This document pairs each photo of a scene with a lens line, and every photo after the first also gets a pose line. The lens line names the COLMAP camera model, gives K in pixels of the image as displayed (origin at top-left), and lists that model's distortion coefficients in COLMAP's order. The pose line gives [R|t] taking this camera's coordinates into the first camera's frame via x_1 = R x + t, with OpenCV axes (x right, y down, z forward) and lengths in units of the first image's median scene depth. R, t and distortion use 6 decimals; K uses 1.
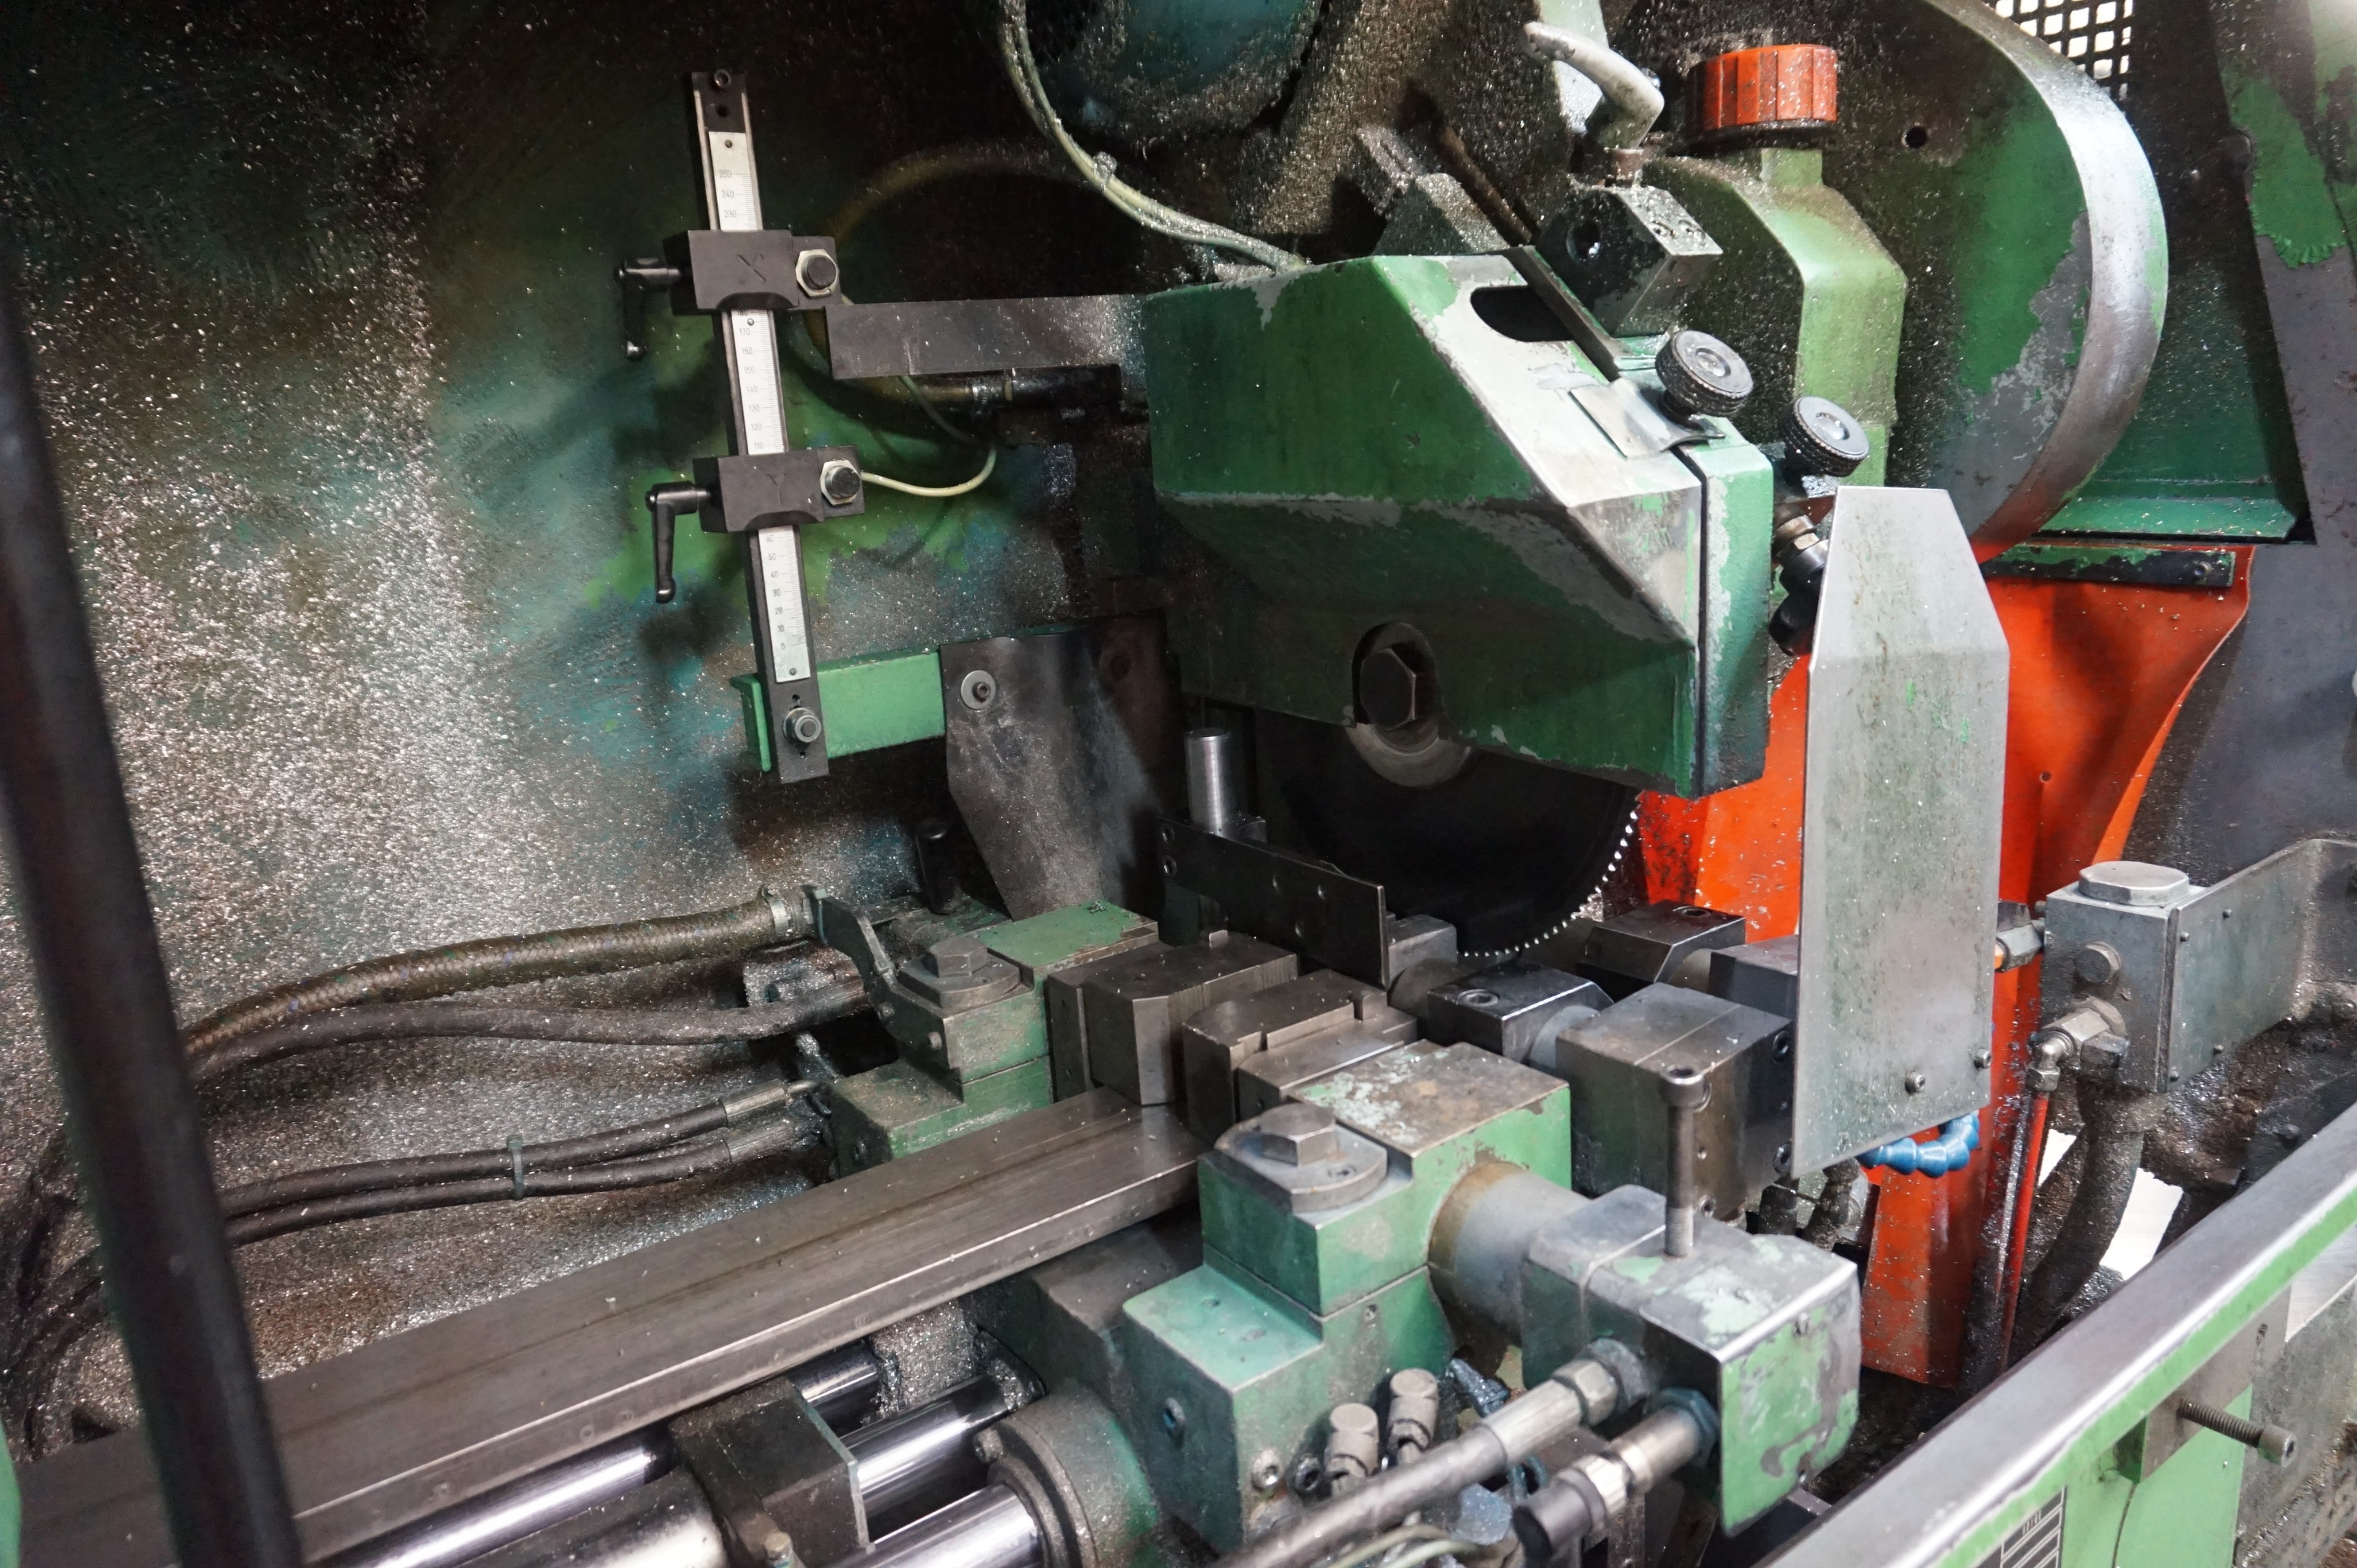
lens RADIAL K [[1593.2, 0, 1185.2], [0, 1593.2, 782.0], [0, 0, 1]] dist [-0.047851, 0.035001]
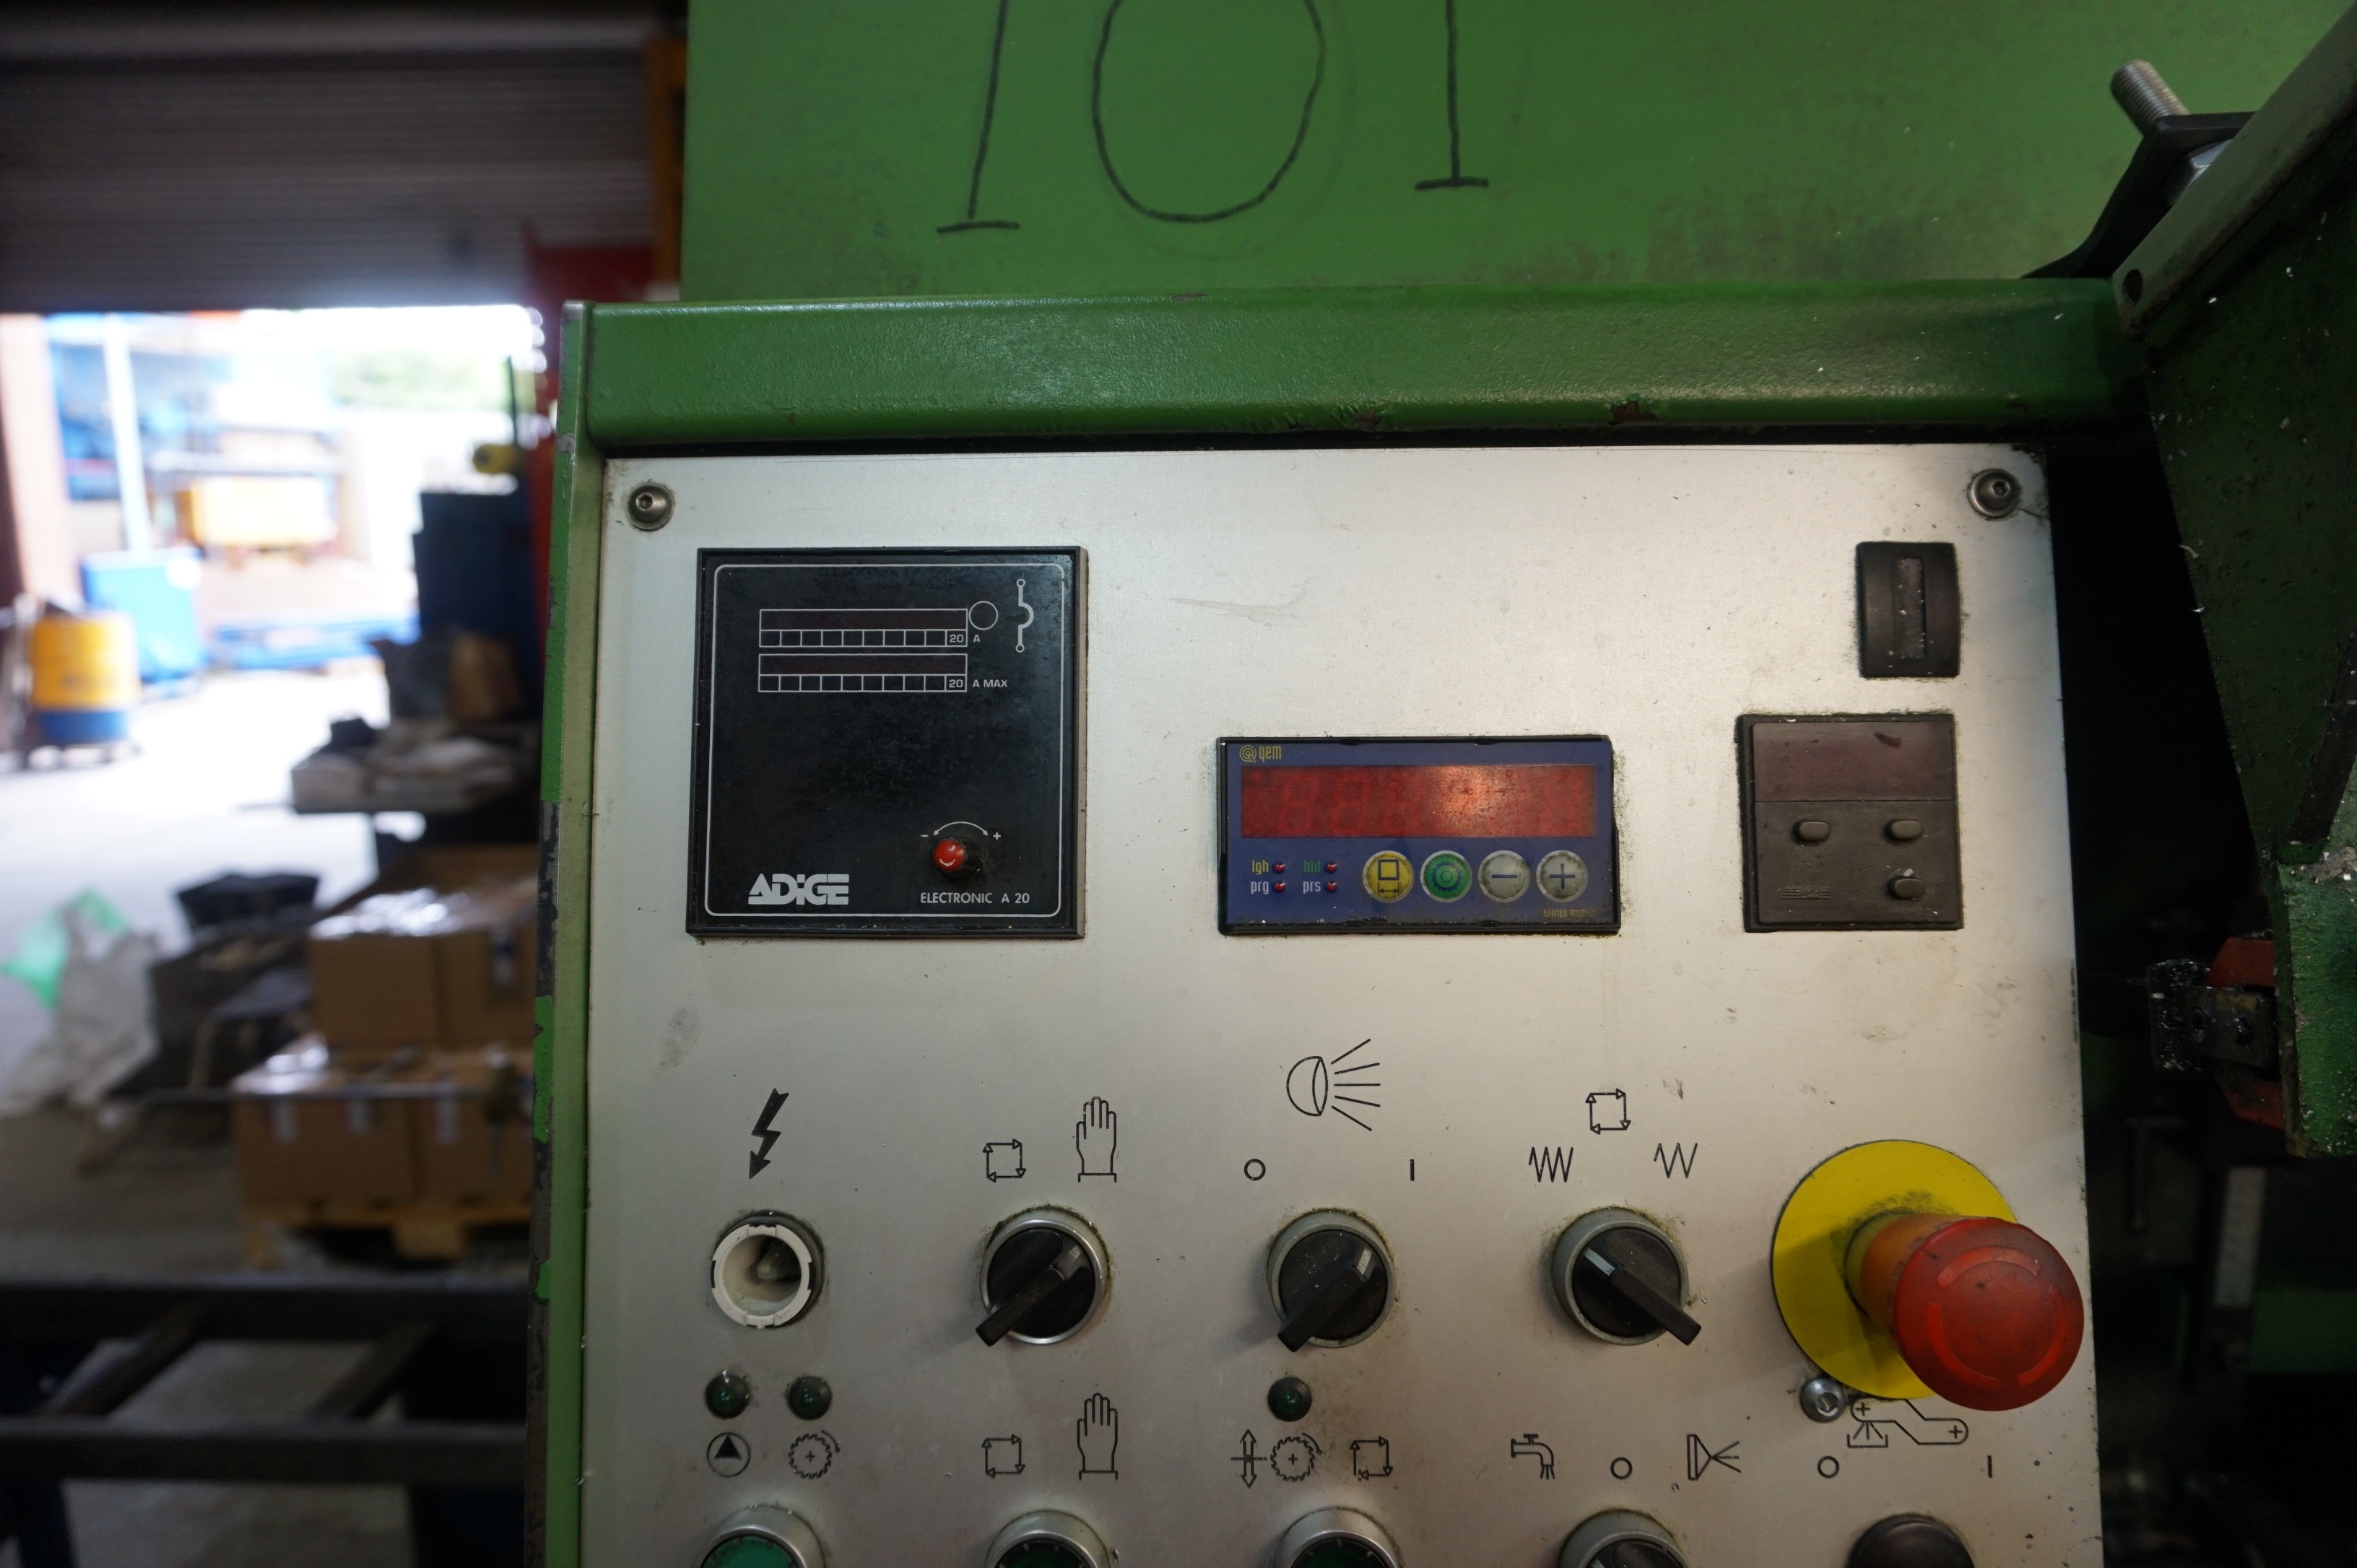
lens RADIAL K [[1593.2, 0, 1184.0], [0, 1593.2, 782.7], [0, 0, 1]] dist [-0.047851, 0.035001]
pose [[0.800034, 0.158849, -0.578543, -0.263393], [-0.180710, 0.983331, 0.020098, -0.300566], [0.572092, 0.088470, 0.815404, -0.234385]]
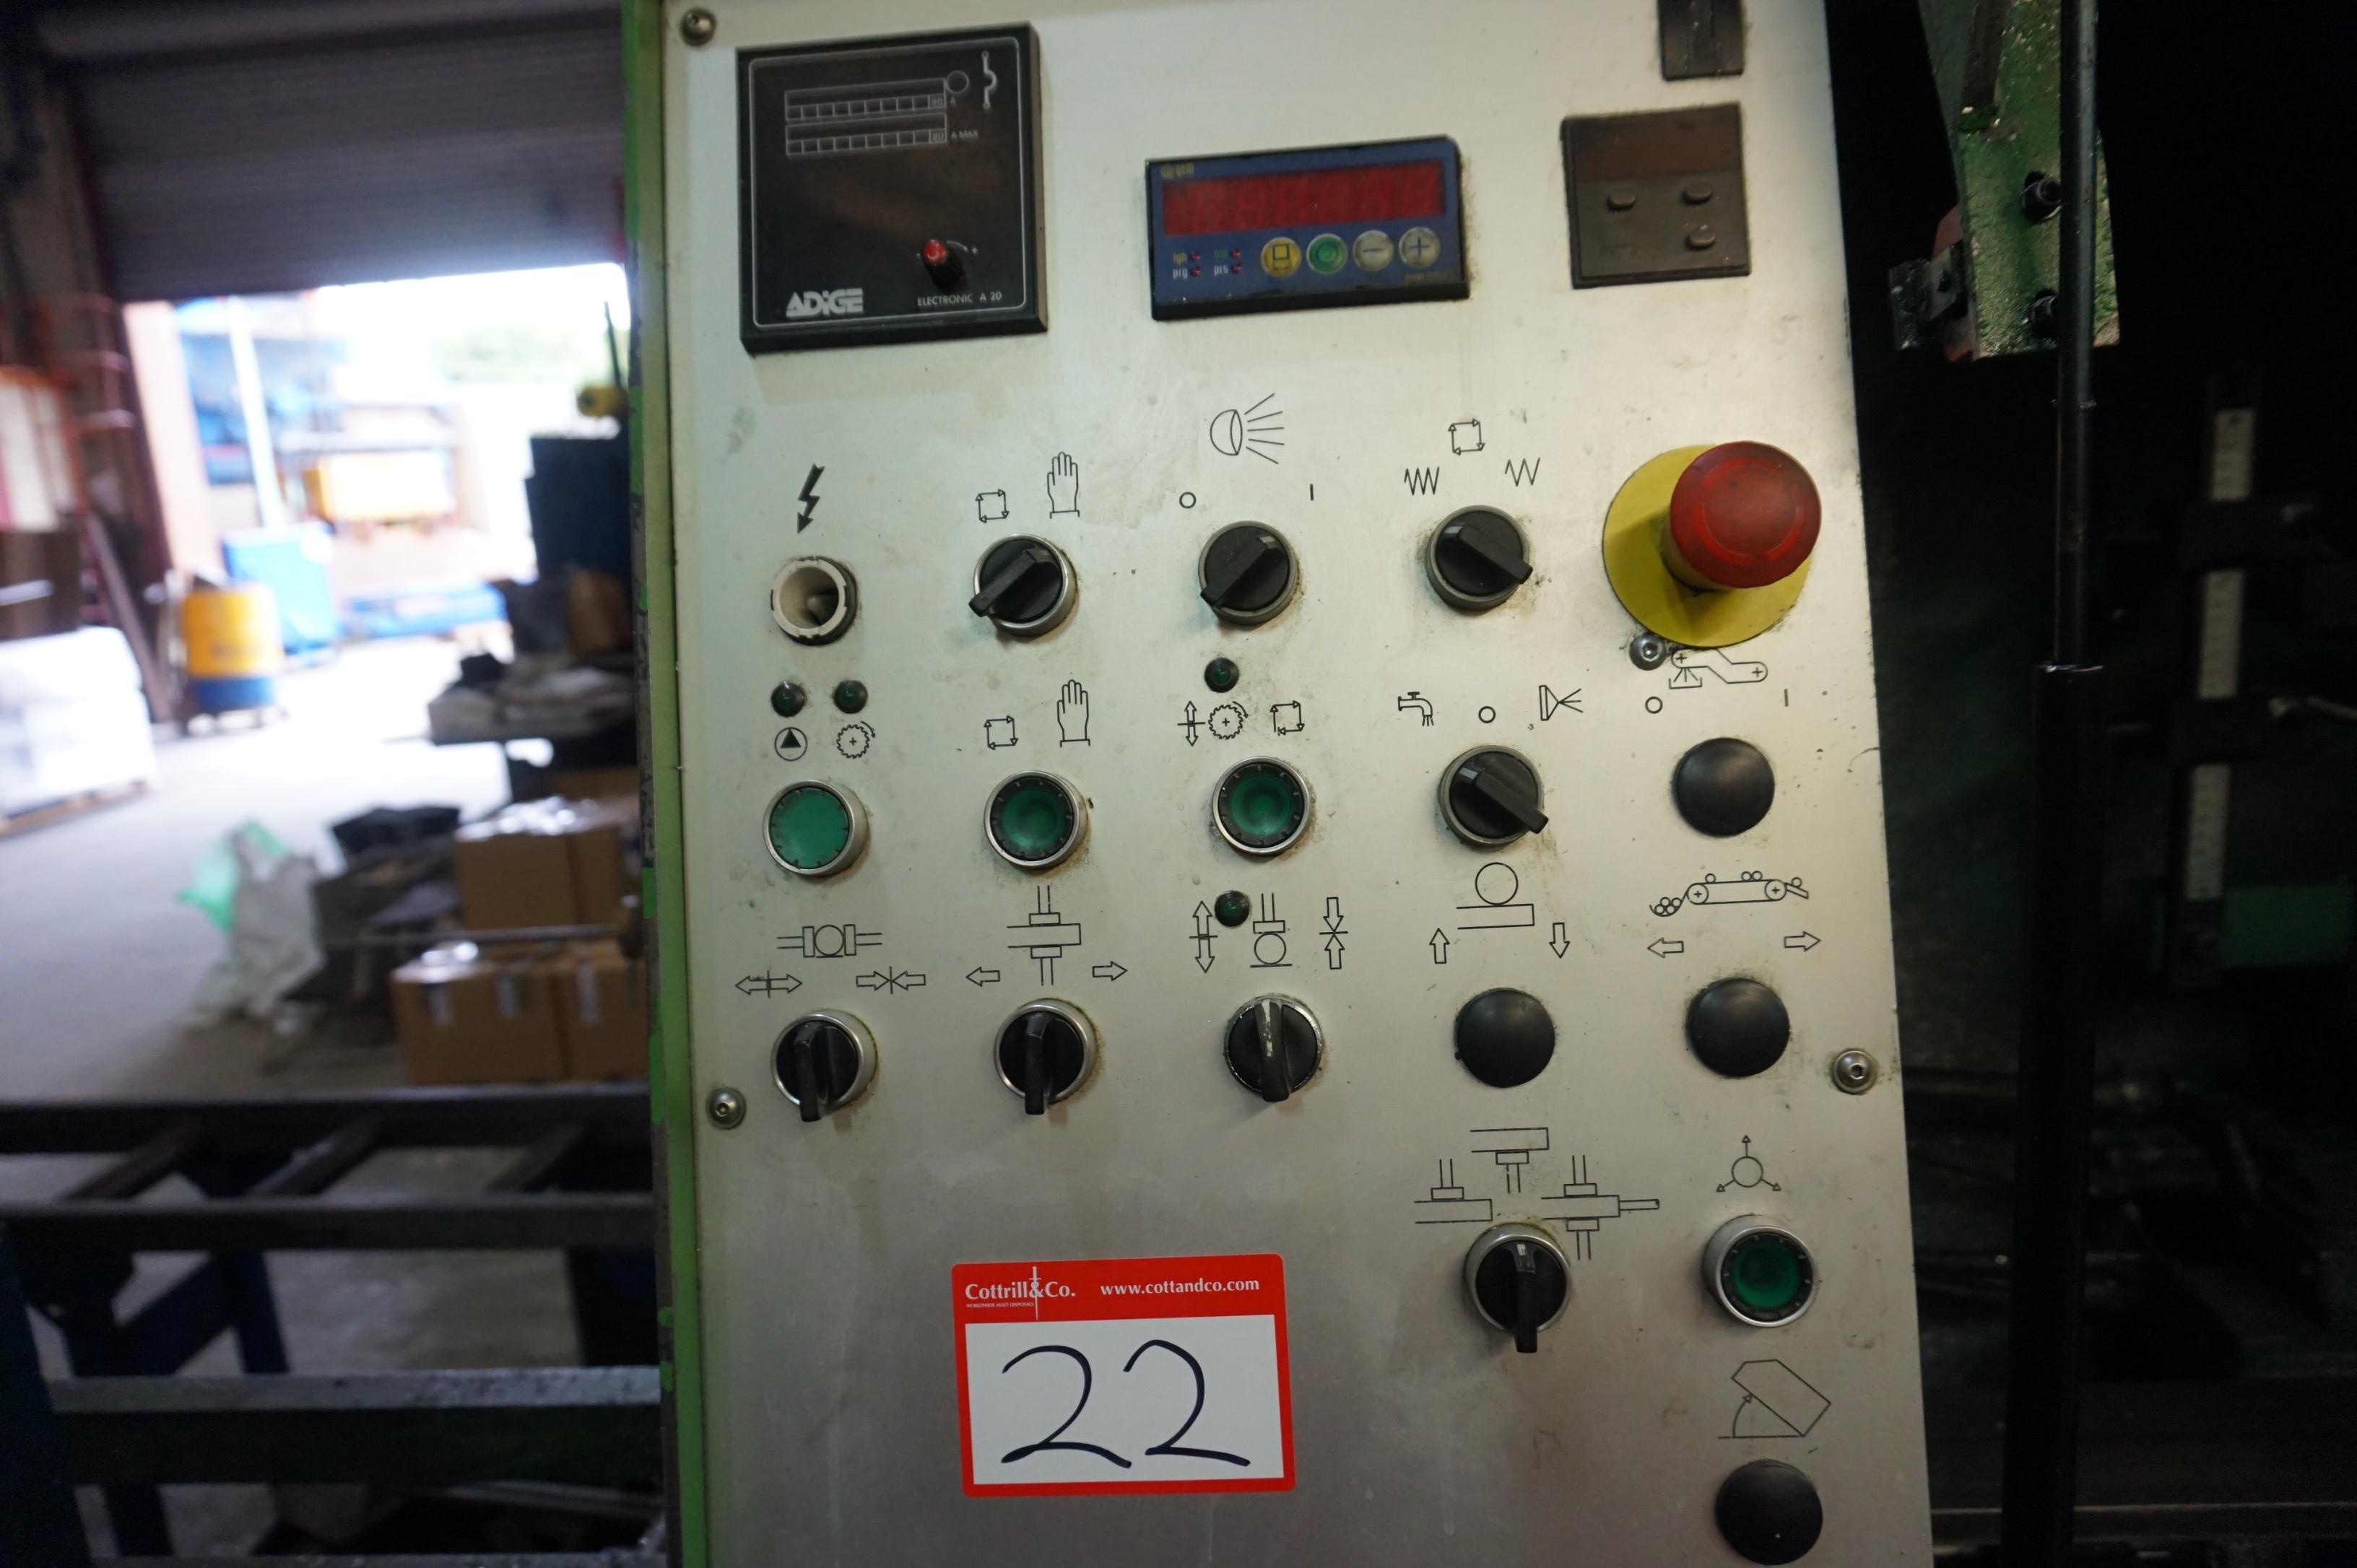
lens RADIAL K [[1593.2, 0, 1178.4], [0, 1593.2, 780.7], [0, 0, 1]] dist [-0.047851, 0.035001]
pose [[0.763268, 0.145673, -0.629445, -0.120553], [-0.133272, 0.988797, 0.067231, -0.127808], [0.632187, 0.032572, 0.774131, -0.286308]]
